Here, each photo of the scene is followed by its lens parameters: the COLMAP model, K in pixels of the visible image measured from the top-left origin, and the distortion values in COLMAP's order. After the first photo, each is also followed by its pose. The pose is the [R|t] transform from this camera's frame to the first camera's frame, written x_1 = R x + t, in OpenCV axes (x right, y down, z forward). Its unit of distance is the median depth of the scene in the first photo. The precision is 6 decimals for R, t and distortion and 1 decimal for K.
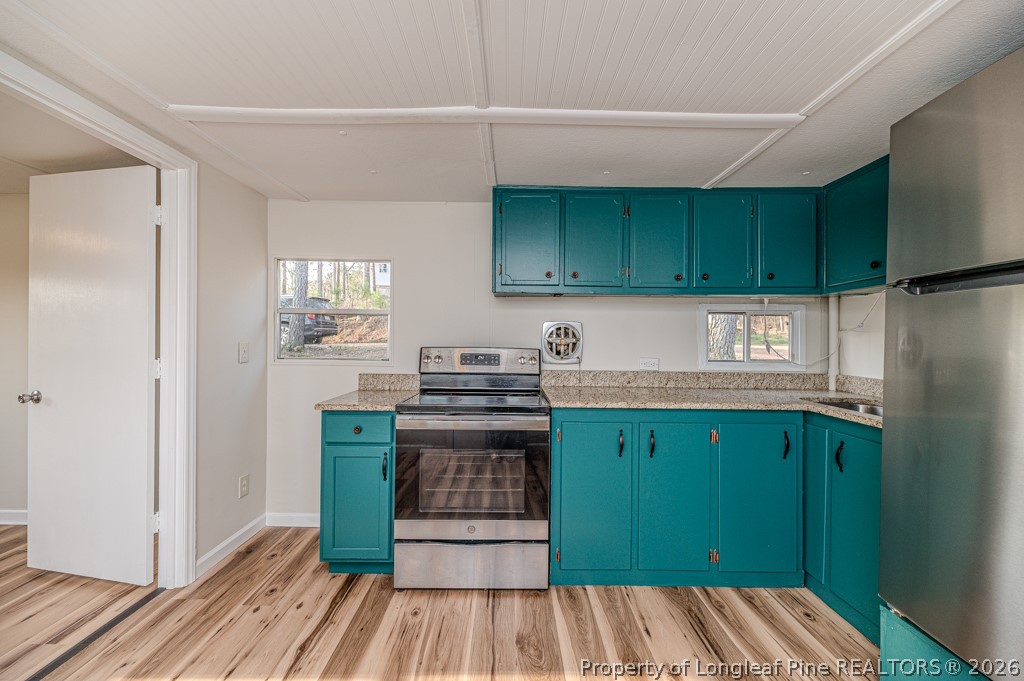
lens RADIAL K [[406.5, 0, 510.1], [0, 406.5, 341.6], [0, 0, 1]] dist [0.000436, -0.000757]
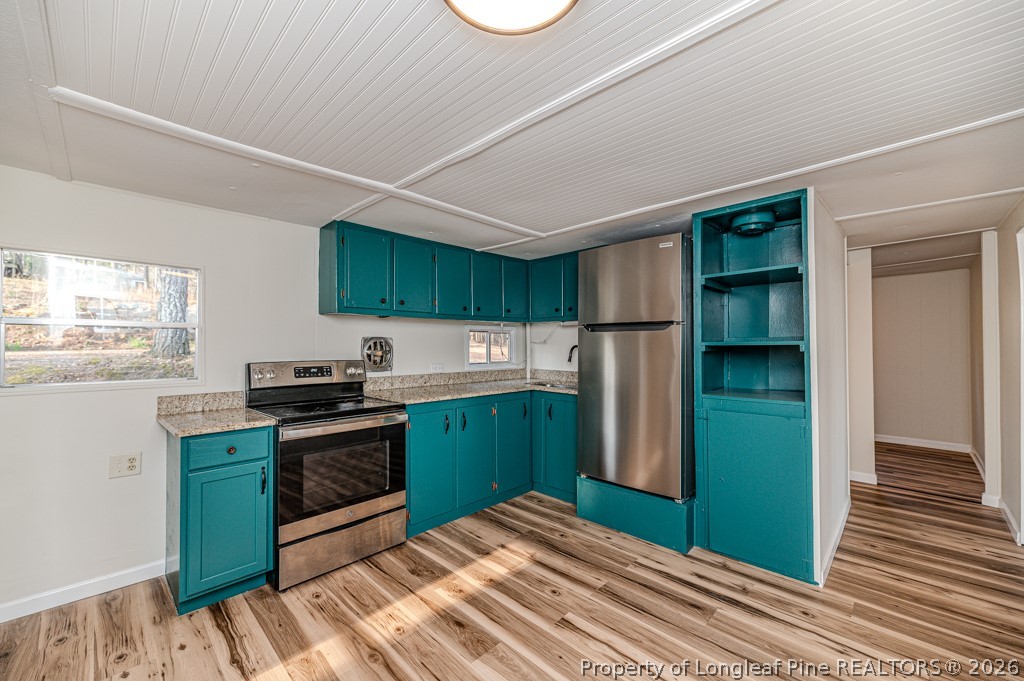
lens RADIAL K [[406.5, 0, 512.5], [0, 406.5, 340.4], [0, 0, 1]] dist [0.000436, -0.000757]
pose [[0.701427, -0.002959, 0.712735, -0.576944], [0.008498, 0.999955, -0.004211, -0.038346], [-0.712691, 0.009011, 0.701420, -0.177597]]
